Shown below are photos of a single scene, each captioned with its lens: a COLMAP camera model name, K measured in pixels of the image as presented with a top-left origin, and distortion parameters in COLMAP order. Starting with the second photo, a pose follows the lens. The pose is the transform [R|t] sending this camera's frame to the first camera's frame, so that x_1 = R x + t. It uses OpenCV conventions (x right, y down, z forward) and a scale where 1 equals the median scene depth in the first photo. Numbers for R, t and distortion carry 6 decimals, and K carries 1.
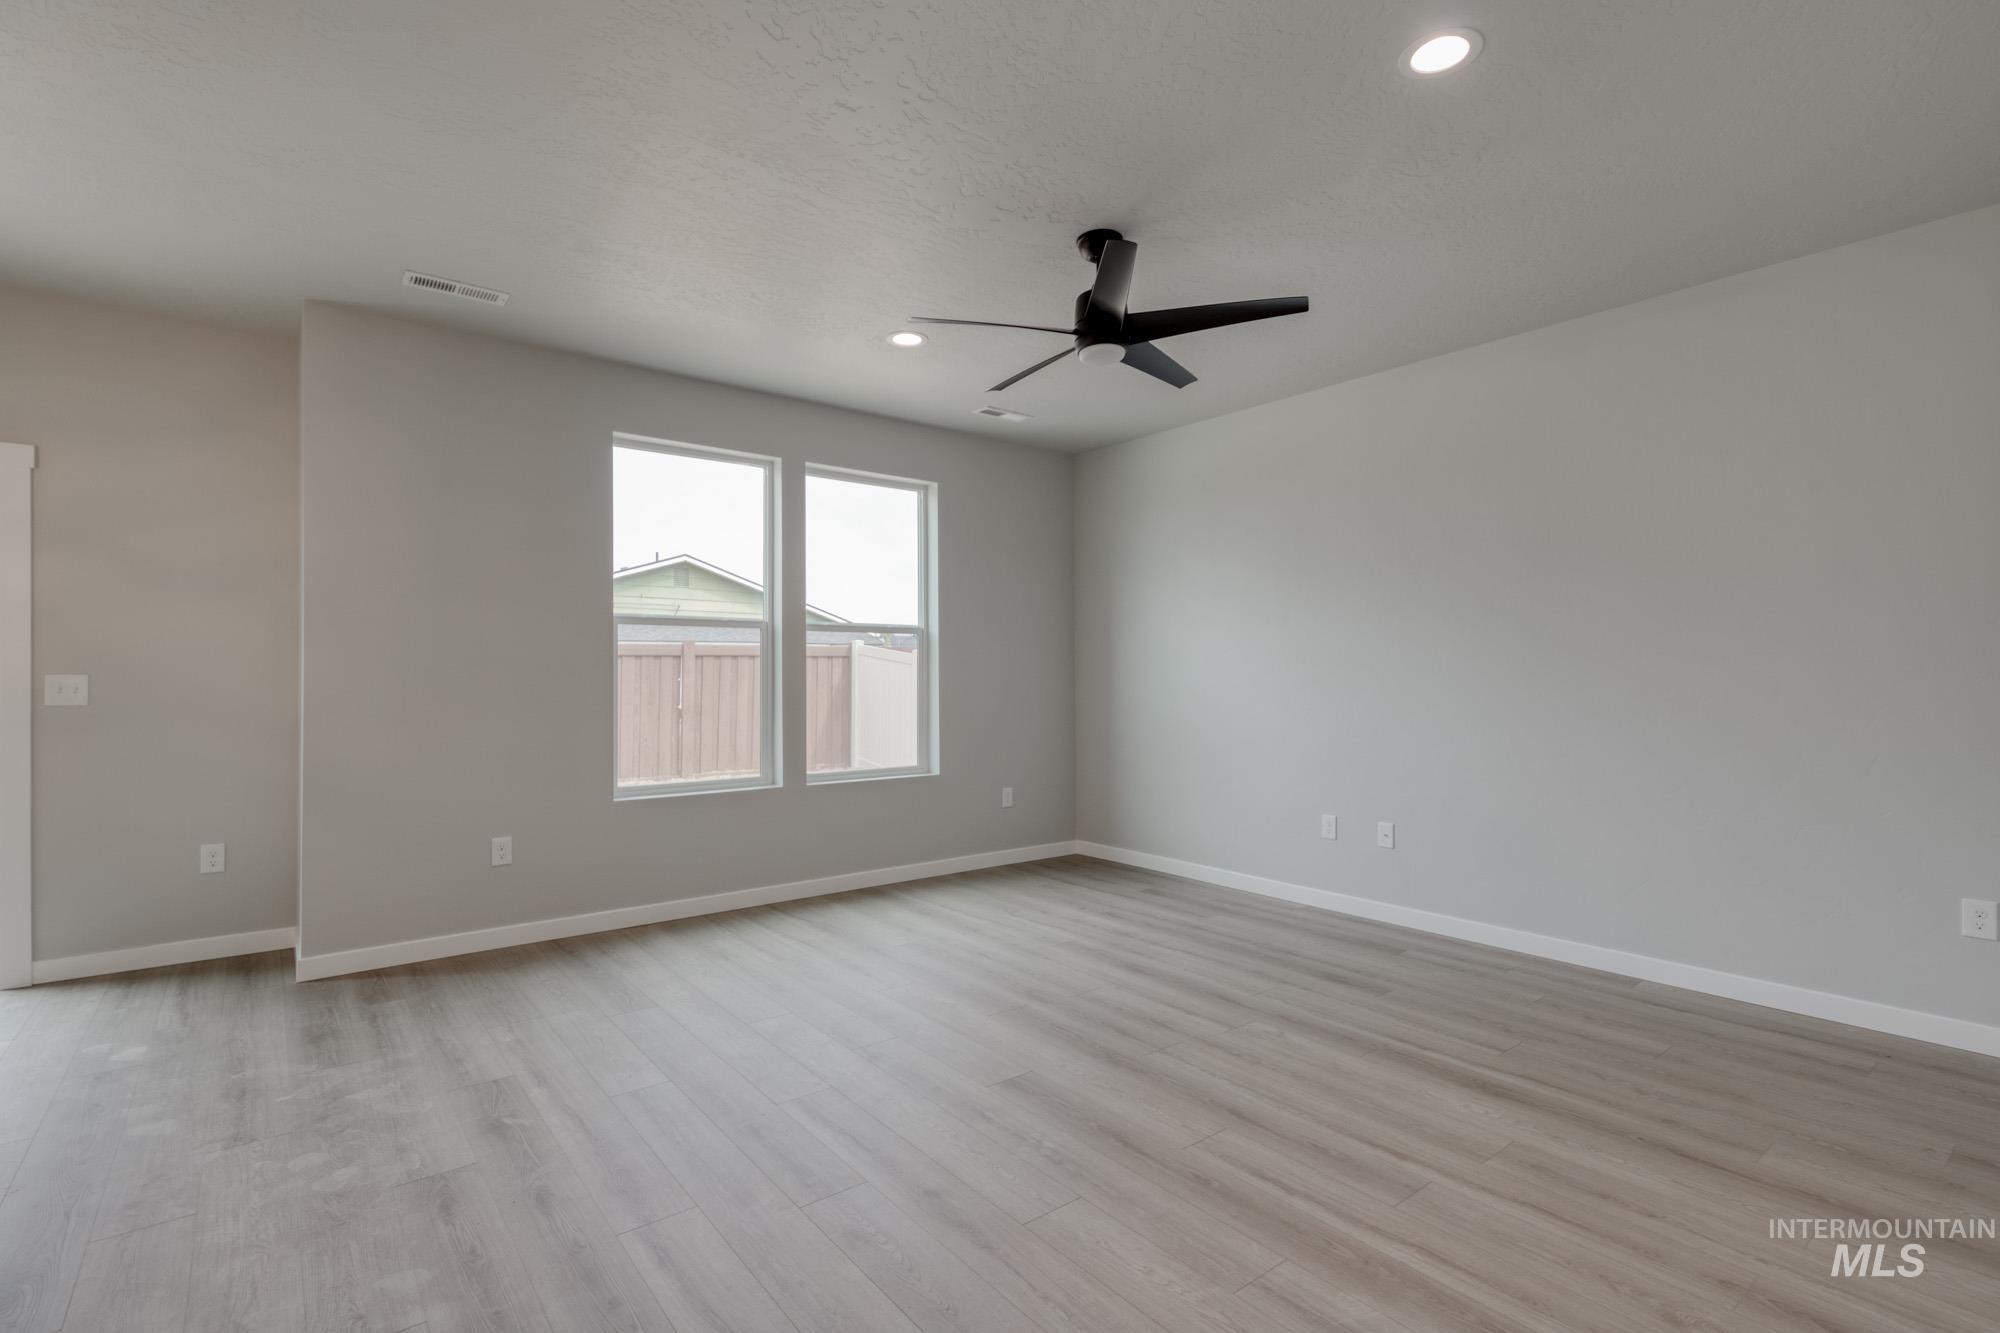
lens RADIAL K [[938.1, 0, 1031.0], [0, 938.1, 674.0], [0, 0, 1]] dist [0.031029, -0.011873]
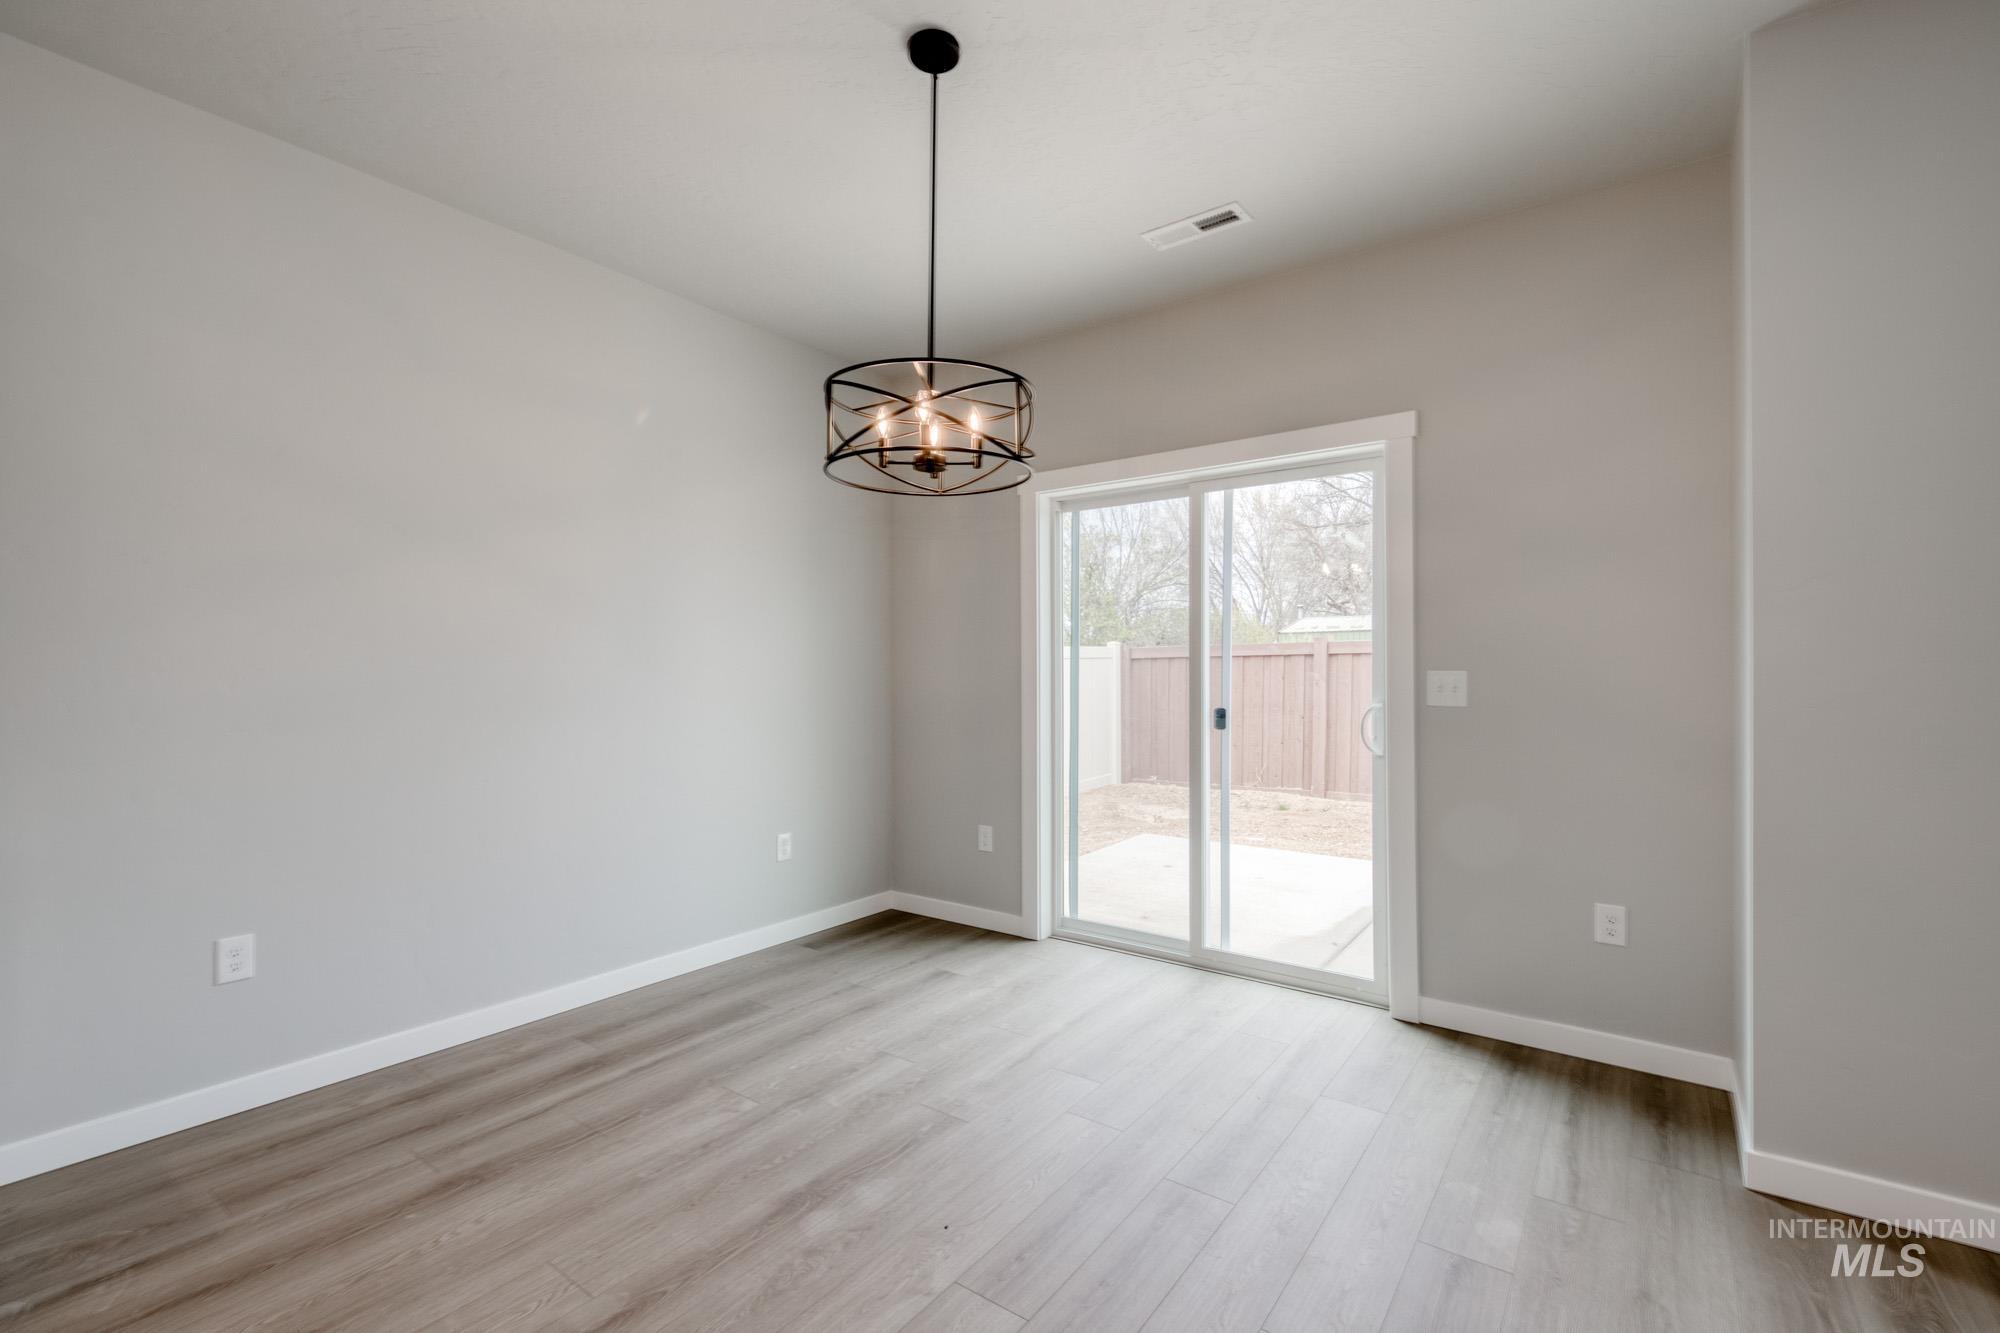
lens RADIAL K [[907.3, 0, 945.3], [0, 907.3, 665.4], [0, 0, 1]] dist [0.025164, -0.010214]
pose [[0.230784, -0.007764, -0.972974, -0.322983], [0.000728, 0.999969, -0.007806, 0.002700], [0.973005, 0.001093, 0.230782, 0.380326]]
